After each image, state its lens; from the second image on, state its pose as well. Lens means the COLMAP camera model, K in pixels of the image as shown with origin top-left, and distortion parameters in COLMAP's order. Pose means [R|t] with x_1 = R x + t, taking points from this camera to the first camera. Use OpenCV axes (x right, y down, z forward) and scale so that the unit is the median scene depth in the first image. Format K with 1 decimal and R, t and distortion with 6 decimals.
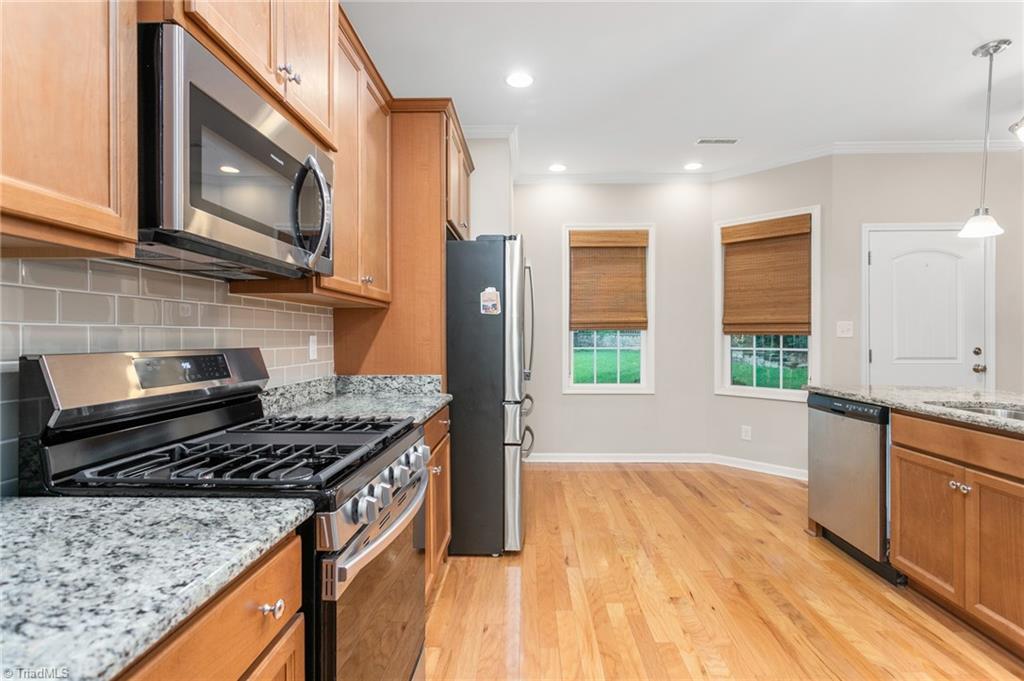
lens RADIAL K [[495.5, 0, 512.1], [0, 495.5, 337.2], [0, 0, 1]] dist [-0.001056, -0.000092]
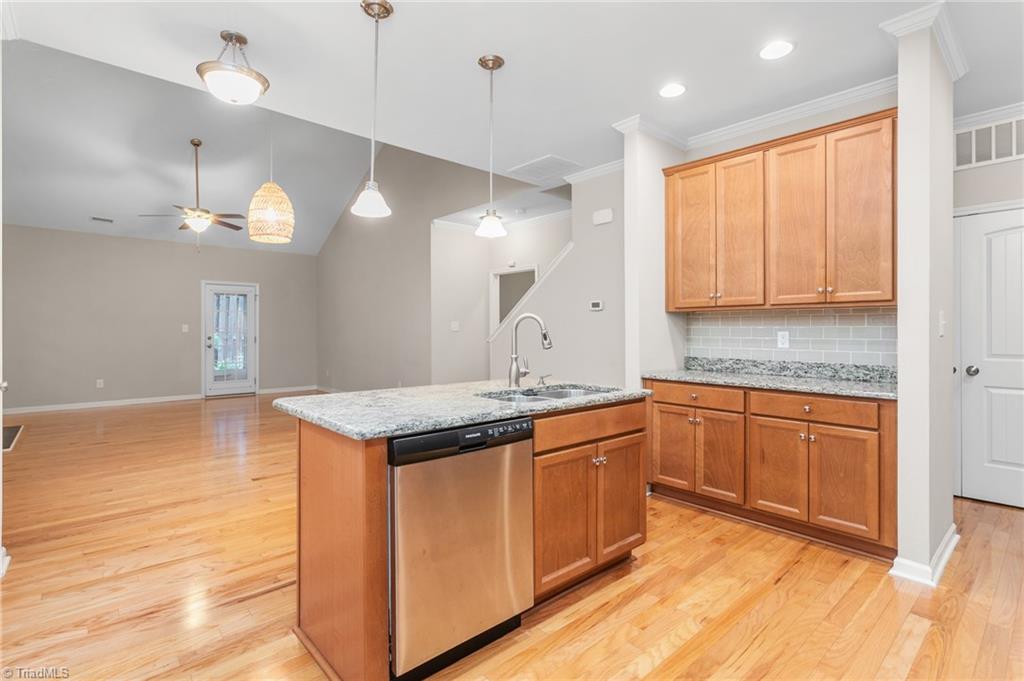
lens RADIAL K [[495.5, 0, 511.9], [0, 495.5, 338.1], [0, 0, 1]] dist [-0.001056, -0.000092]
pose [[-0.685537, -0.002290, 0.728034, 0.186307], [0.006248, 0.999940, 0.009028, 0.003240], [-0.728011, 0.010737, -0.685481, 1.754671]]
